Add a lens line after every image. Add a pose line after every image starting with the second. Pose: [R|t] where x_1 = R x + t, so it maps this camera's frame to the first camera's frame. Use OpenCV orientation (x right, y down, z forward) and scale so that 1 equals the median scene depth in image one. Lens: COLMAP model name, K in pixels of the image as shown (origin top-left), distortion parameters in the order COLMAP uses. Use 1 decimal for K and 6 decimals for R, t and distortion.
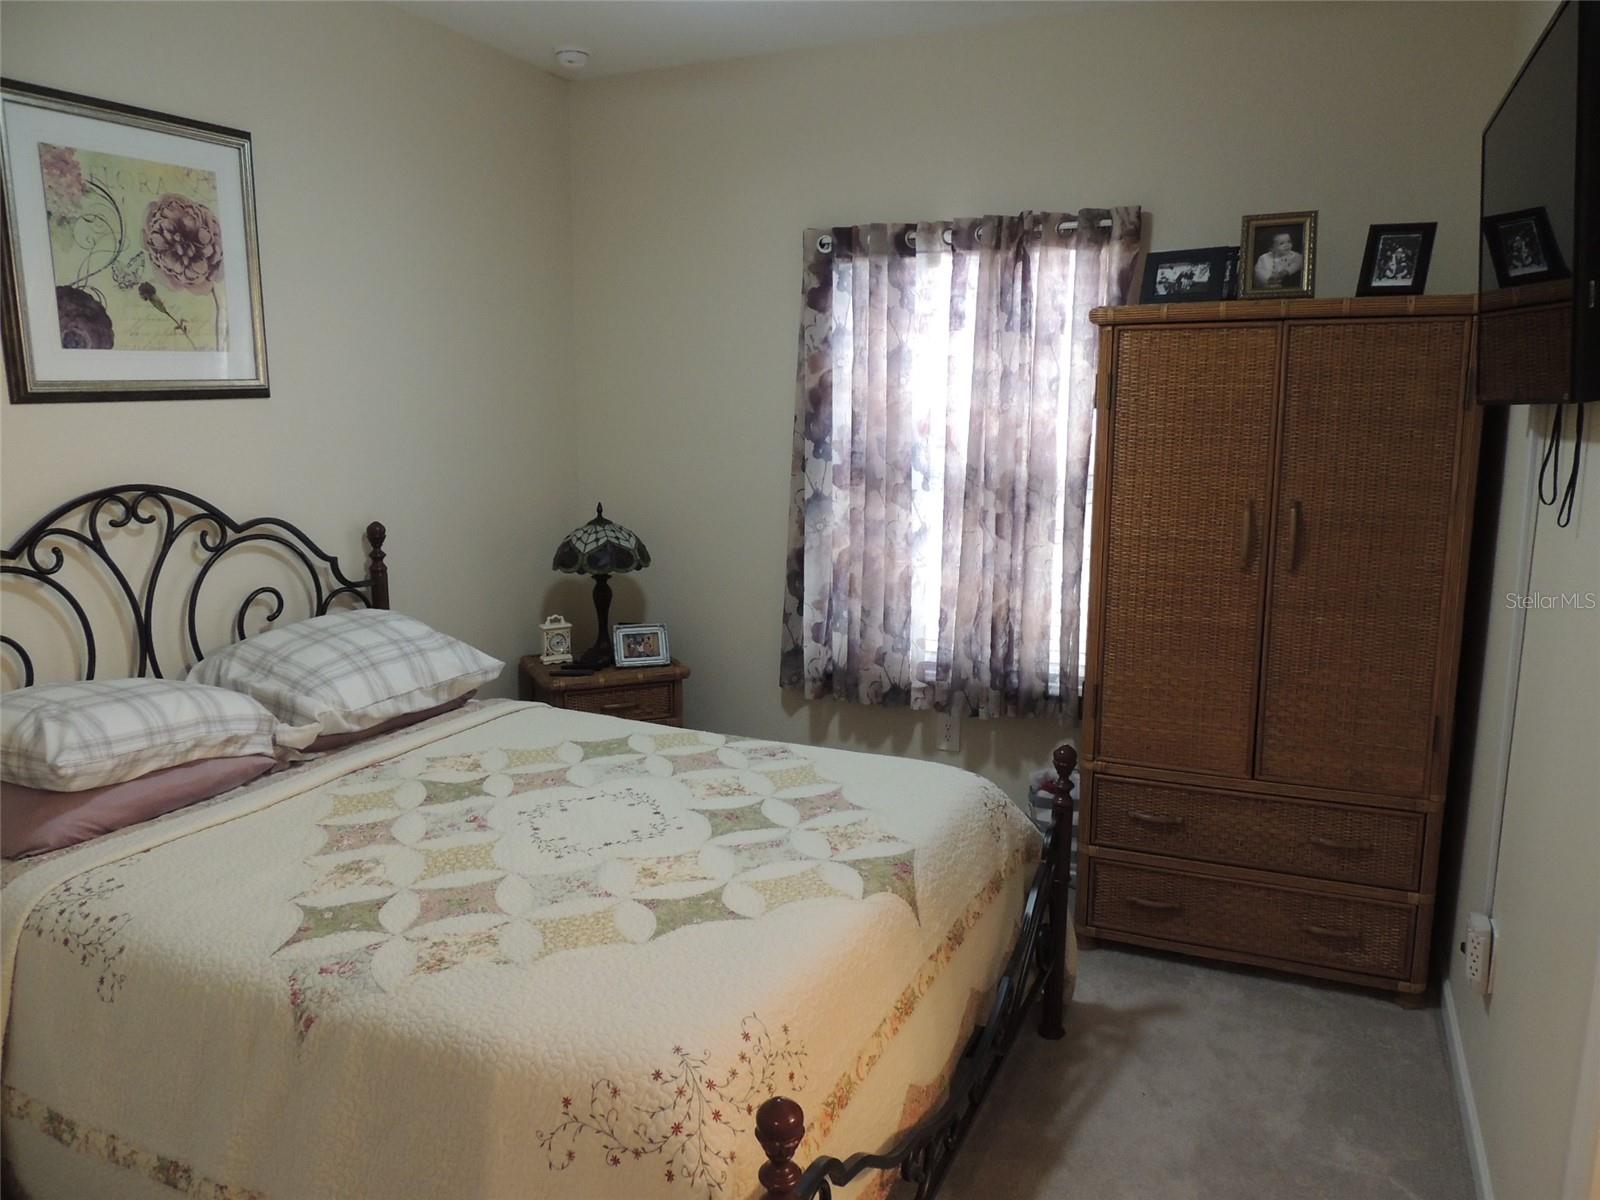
lens RADIAL K [[1136.4, 0, 811.7], [0, 1136.4, 605.6], [0, 0, 1]] dist [-0.021478, 0.001346]
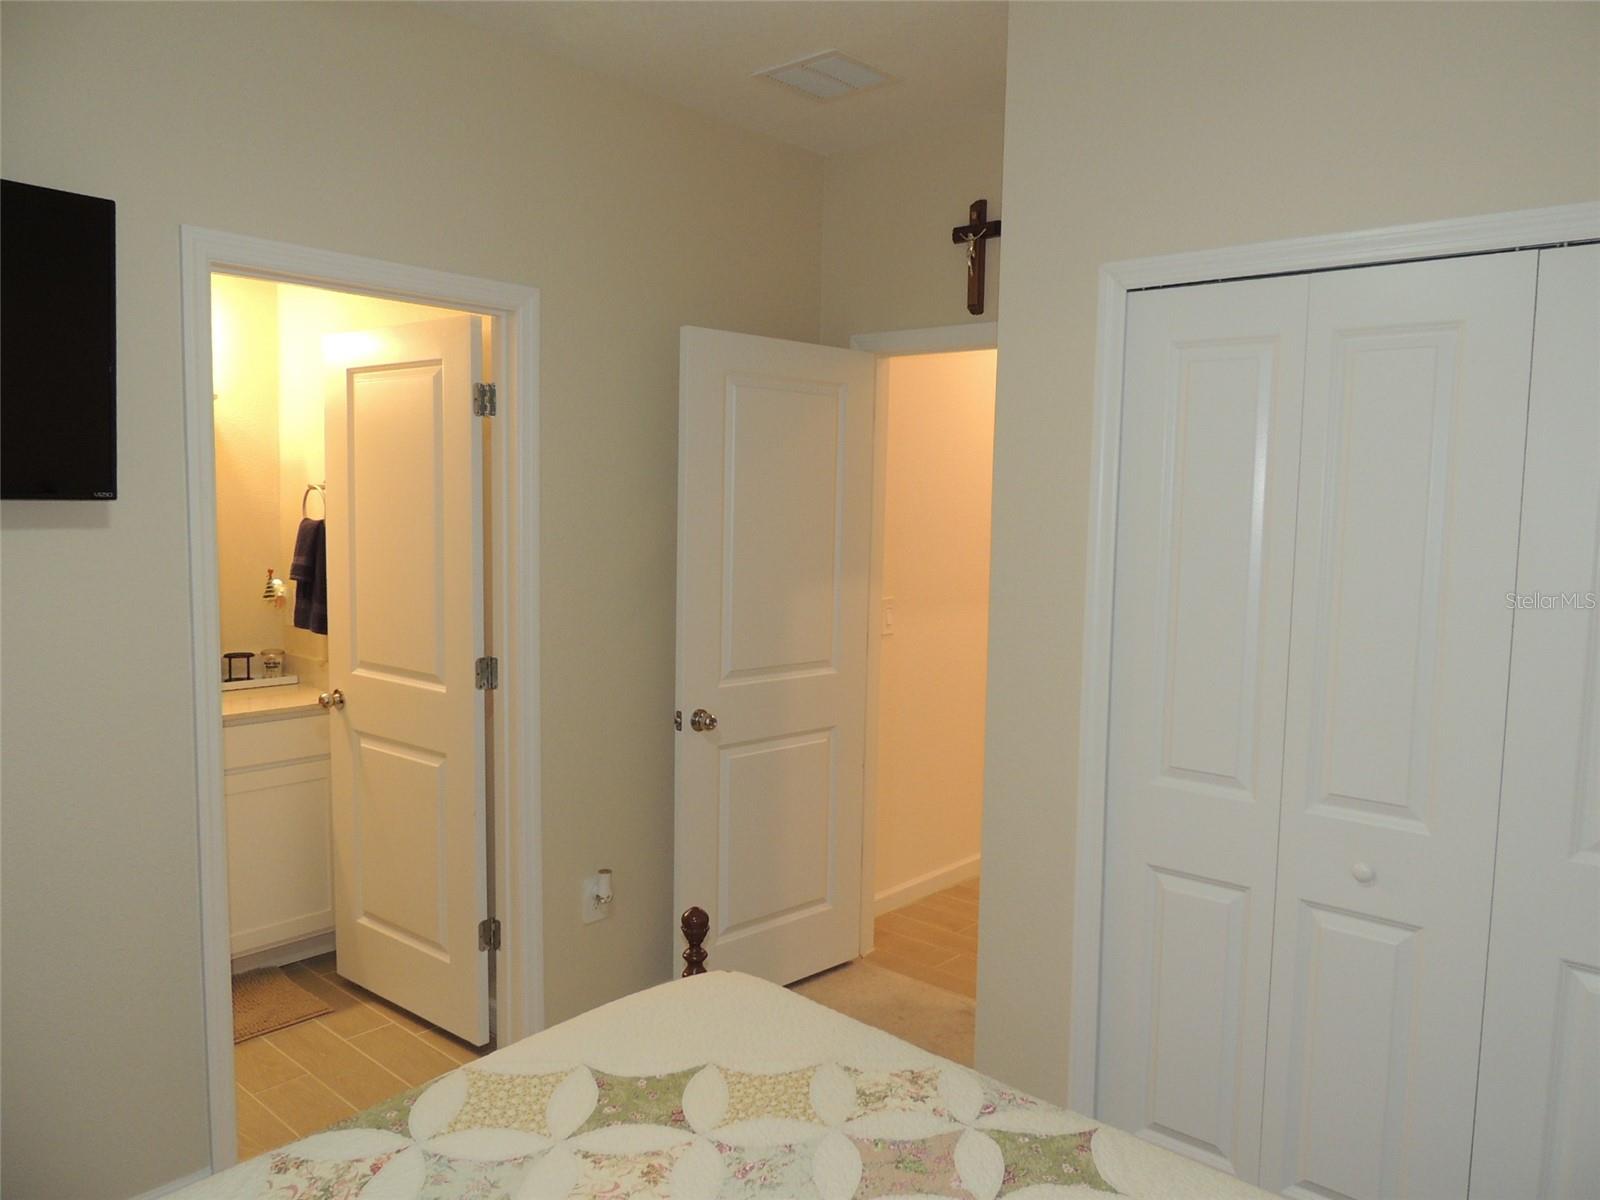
lens RADIAL K [[1136.4, 0, 811.7], [0, 1136.4, 605.6], [0, 0, 1]] dist [-0.021478, 0.001346]
pose [[-0.958032, -0.046904, 0.282799, -0.322523], [0.028475, 0.966074, 0.256692, -0.217943], [-0.285244, 0.253972, -0.924194, 1.172741]]
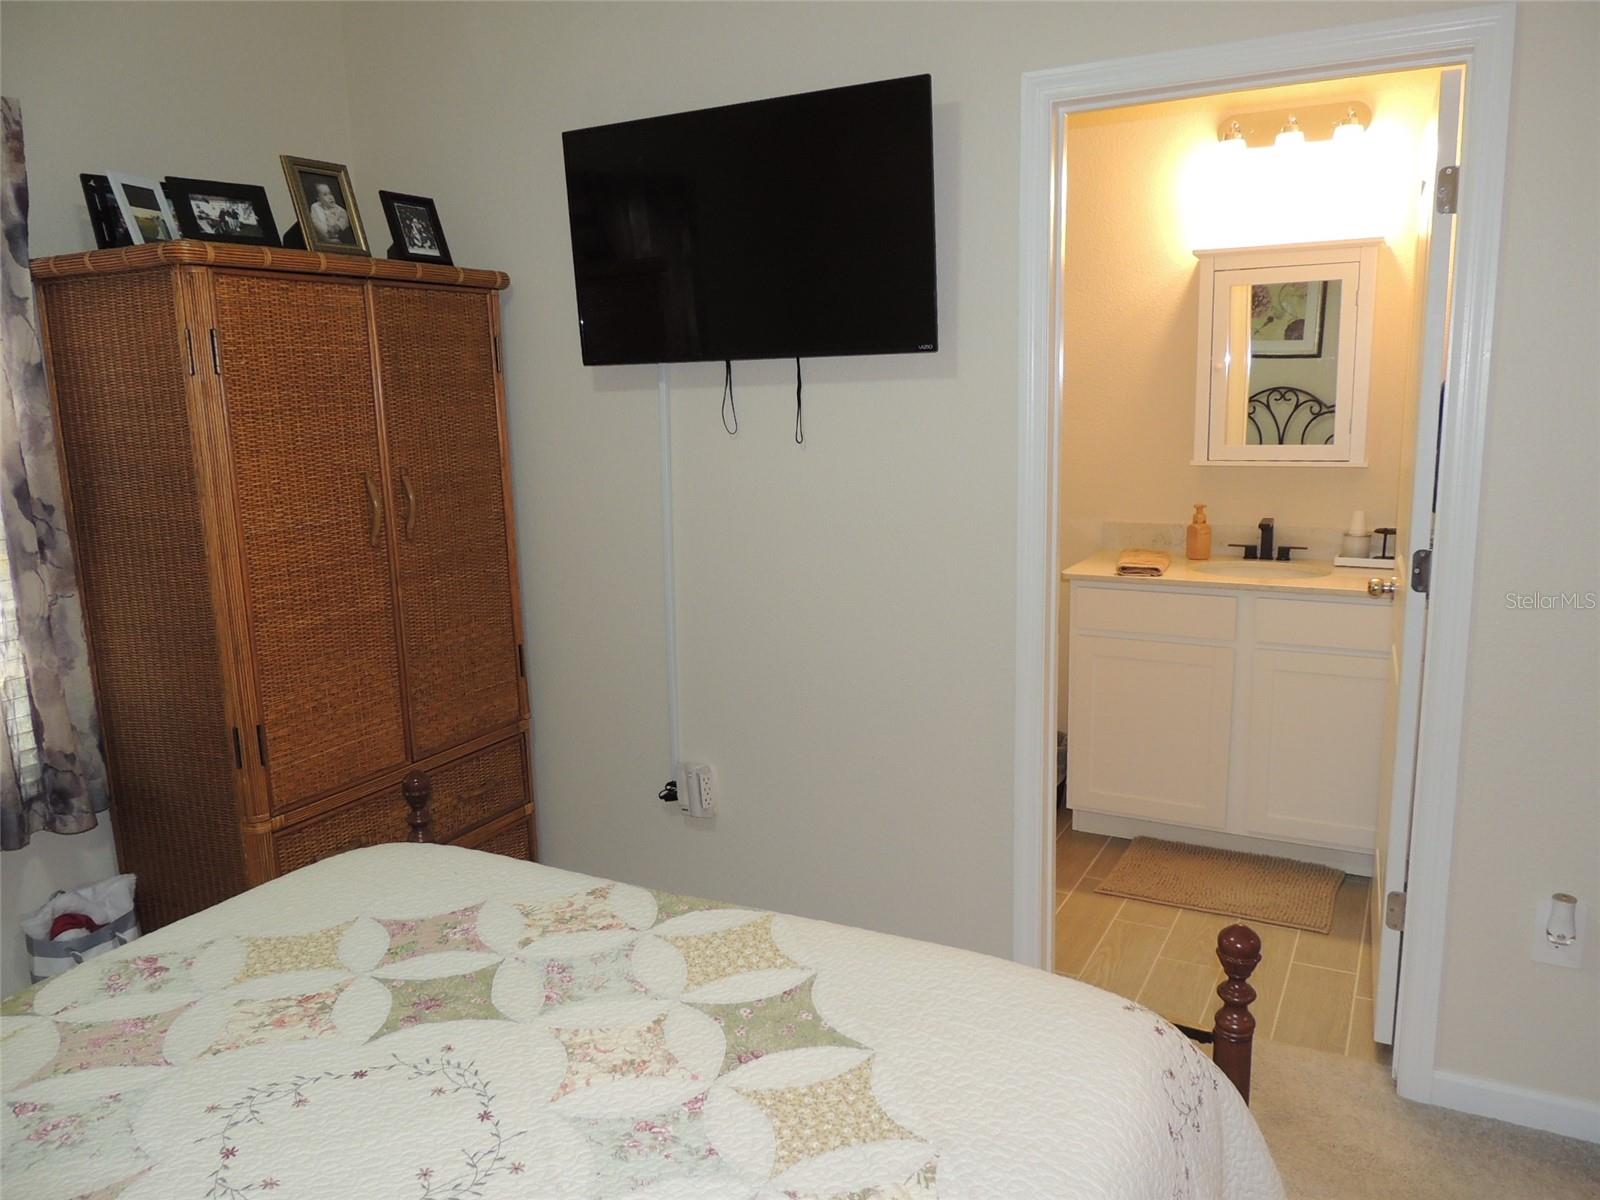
lens RADIAL K [[1136.4, 0, 811.7], [0, 1136.4, 605.6], [0, 0, 1]] dist [-0.021478, 0.001346]
pose [[0.070266, -0.189951, 0.979276, -0.546431], [0.196337, 0.965133, 0.173120, -0.081289], [-0.978016, 0.180104, 0.105111, 0.599770]]
